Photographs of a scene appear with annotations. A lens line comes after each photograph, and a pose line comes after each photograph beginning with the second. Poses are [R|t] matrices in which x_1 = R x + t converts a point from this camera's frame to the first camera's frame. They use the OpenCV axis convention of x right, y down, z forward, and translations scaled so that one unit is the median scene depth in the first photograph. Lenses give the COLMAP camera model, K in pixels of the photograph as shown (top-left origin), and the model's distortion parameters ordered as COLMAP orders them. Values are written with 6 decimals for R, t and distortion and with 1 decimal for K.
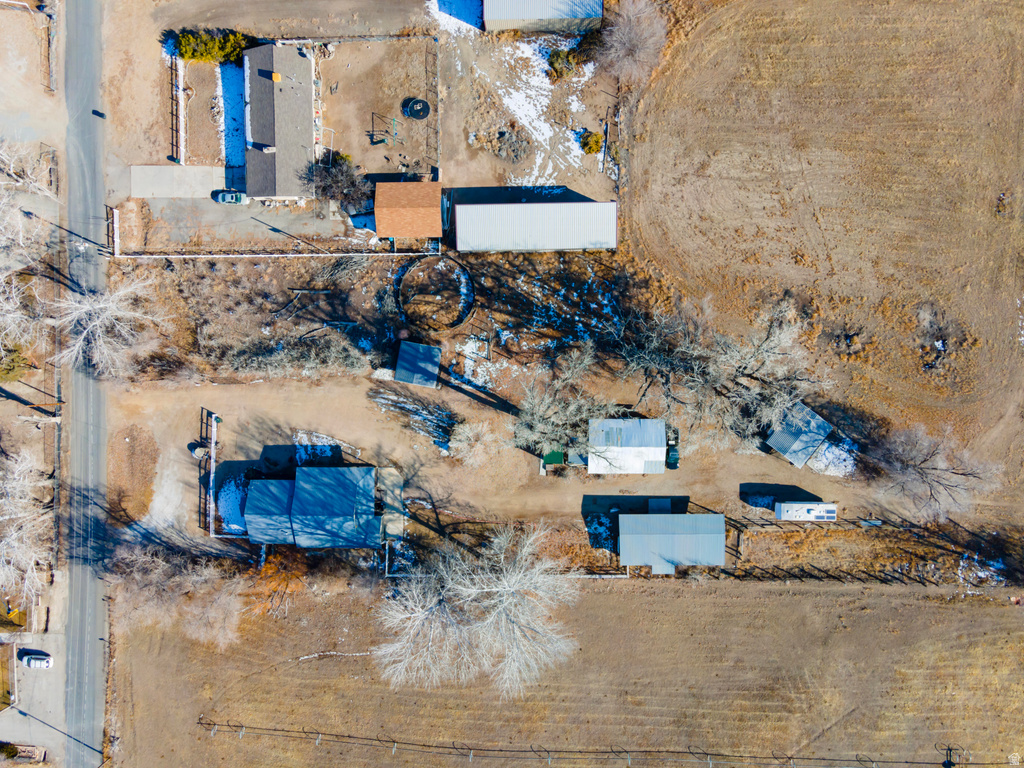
lens RADIAL K [[783.7, 0, 508.5], [0, 783.7, 382.4], [0, 0, 1]] dist [0.016278, 0.045113]
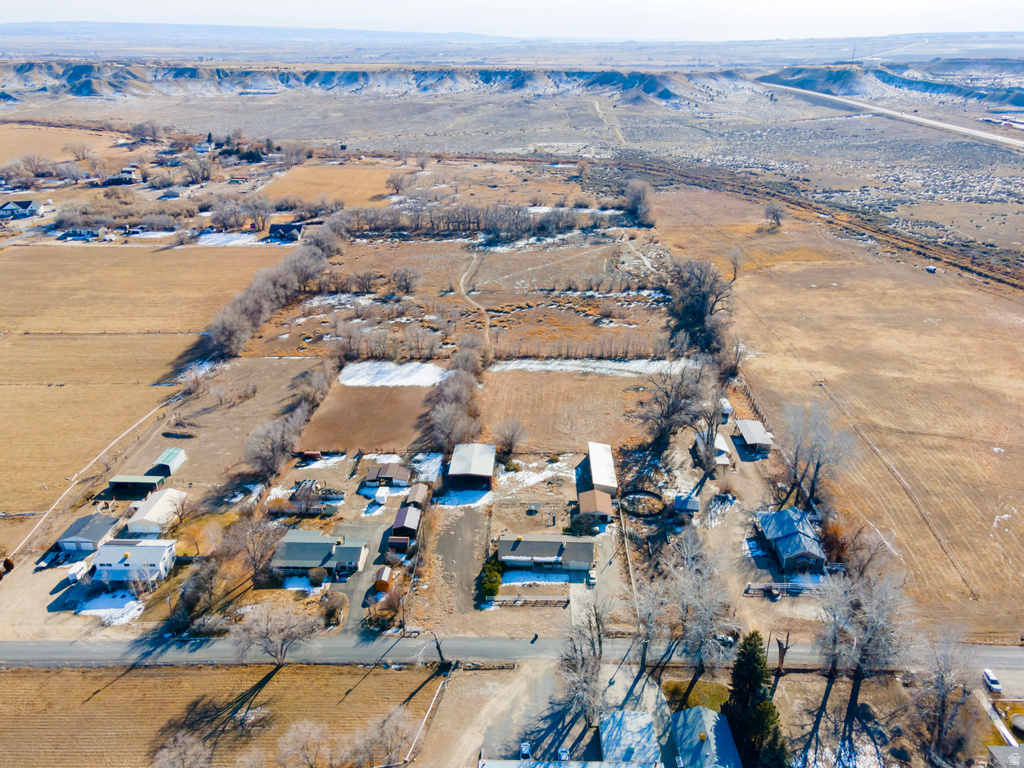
lens RADIAL K [[783.7, 0, 508.5], [0, 783.7, 382.4], [0, 0, 1]] dist [0.016278, 0.045113]
pose [[0.039862, -0.350305, 0.935787, -1.597944], [0.999200, 0.010843, -0.038504, -0.342413], [0.003341, 0.936573, 0.350457, 0.162735]]
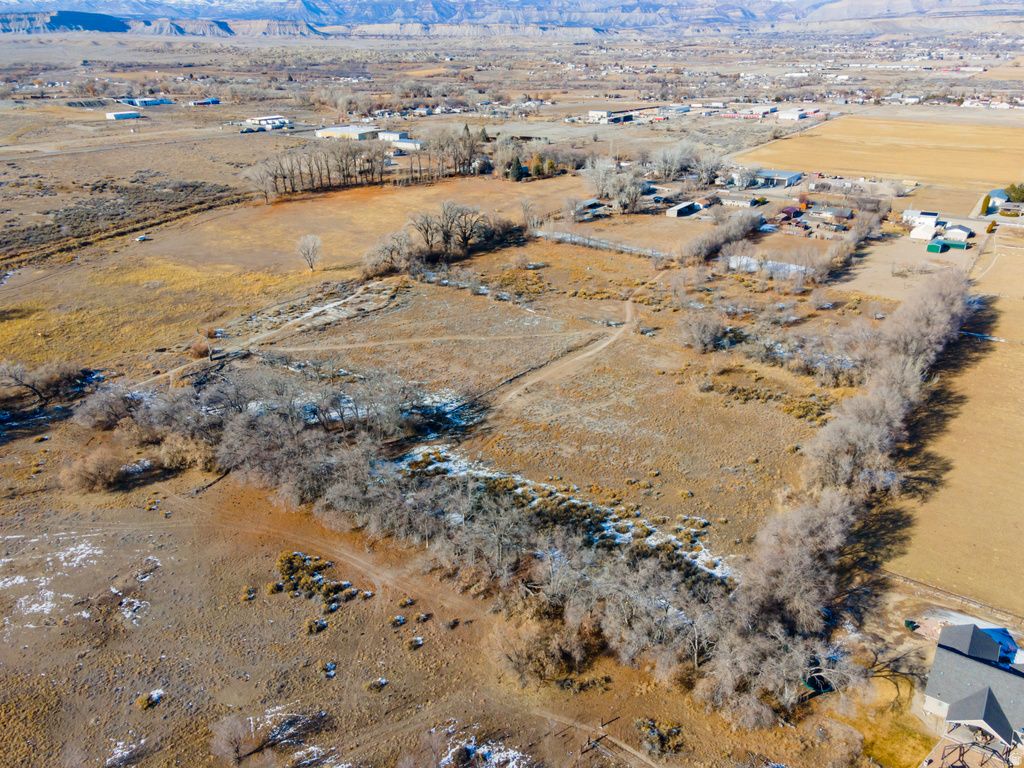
lens RADIAL K [[783.7, 0, 508.5], [0, 783.7, 382.4], [0, 0, 1]] dist [0.016278, 0.045113]
pose [[-0.567332, 0.388655, -0.726004, 3.360737], [-0.822966, -0.236183, 0.516666, -1.572052], [0.029335, 0.890598, 0.453844, 0.045154]]
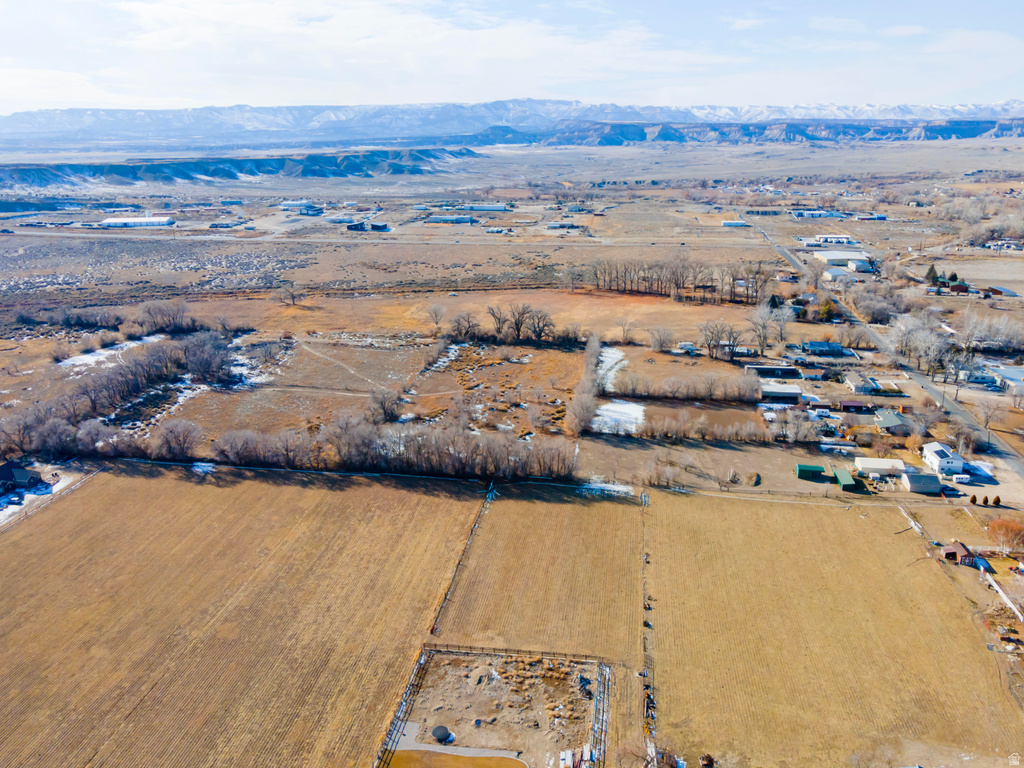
lens RADIAL K [[783.7, 0, 508.5], [0, 783.7, 382.4], [0, 0, 1]] dist [0.016278, 0.045113]
pose [[-0.984256, 0.013925, 0.176199, 0.532862], [0.164163, -0.297415, 0.940529, -3.510768], [0.065501, 0.954647, 0.290447, -0.003157]]
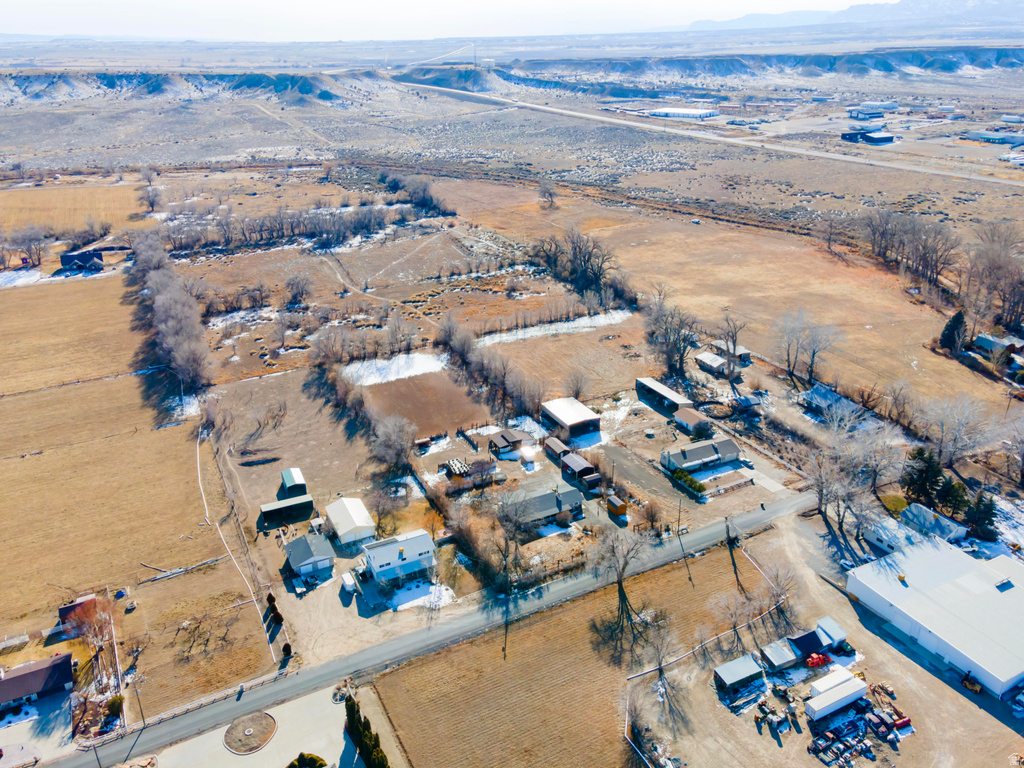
lens RADIAL K [[783.7, 0, 508.5], [0, 783.7, 382.4], [0, 0, 1]] dist [0.016278, 0.045113]
pose [[-0.442676, -0.306776, 0.842571, -1.623321], [0.895962, -0.188970, 0.401924, -1.465995], [0.035920, 0.932834, 0.358512, 0.144742]]
